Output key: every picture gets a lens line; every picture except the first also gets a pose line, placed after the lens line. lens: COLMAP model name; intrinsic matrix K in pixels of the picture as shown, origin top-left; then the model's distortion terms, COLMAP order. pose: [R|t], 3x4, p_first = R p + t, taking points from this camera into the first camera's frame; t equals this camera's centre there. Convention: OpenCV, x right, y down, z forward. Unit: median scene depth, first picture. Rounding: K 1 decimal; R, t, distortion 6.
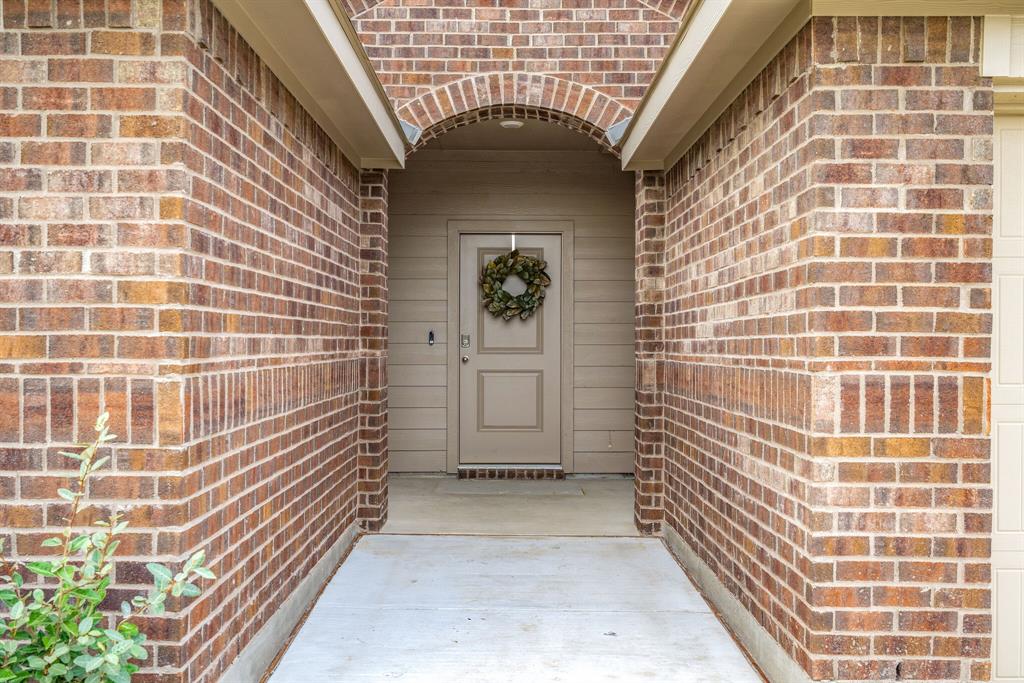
lens RADIAL K [[936.8, 0, 507.9], [0, 936.8, 335.4], [0, 0, 1]] dist [0.007555, 0.000000]
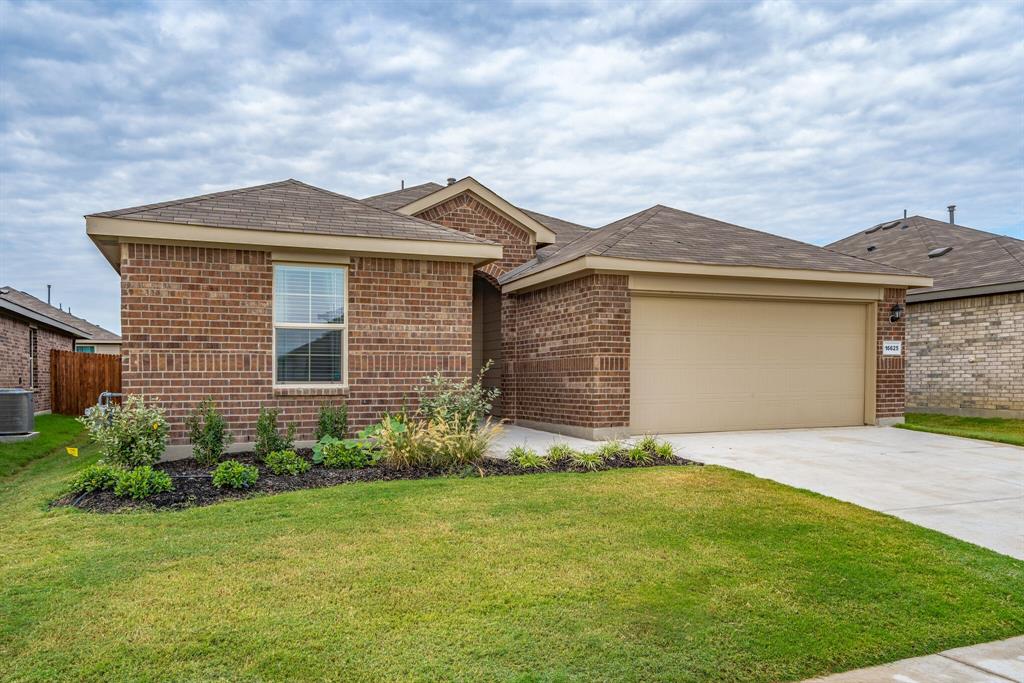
lens RADIAL K [[743.9, 0, 497.9], [0, 743.9, 408.9], [0, 0, 1]] dist [0.007036, -0.003483]
pose [[0.931546, -0.024157, 0.362821, -1.331723], [0.006387, 0.998724, 0.050098, 0.106226], [-0.363569, -0.044351, 0.930511, -2.028413]]
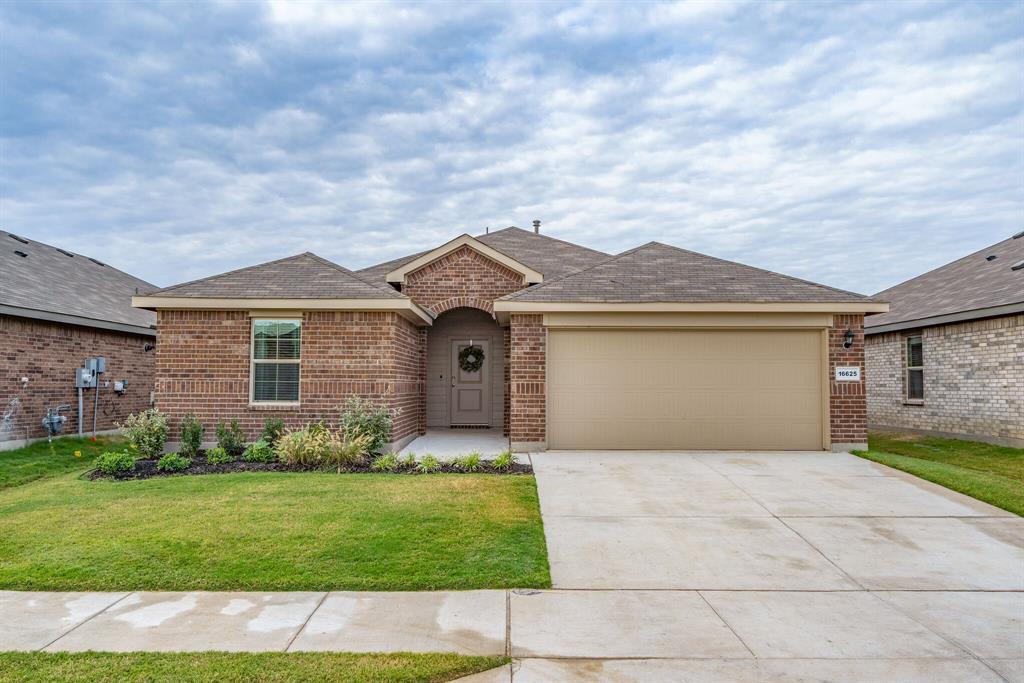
lens RADIAL K [[752.8, 0, 501.7], [0, 752.8, 340.8], [0, 0, 1]] dist [0.012411, 0.002483]
pose [[0.999912, -0.000213, -0.013273, 0.327901], [-0.000500, 0.998559, -0.053662, 0.034934], [0.013265, 0.053664, 0.998471, -3.176498]]
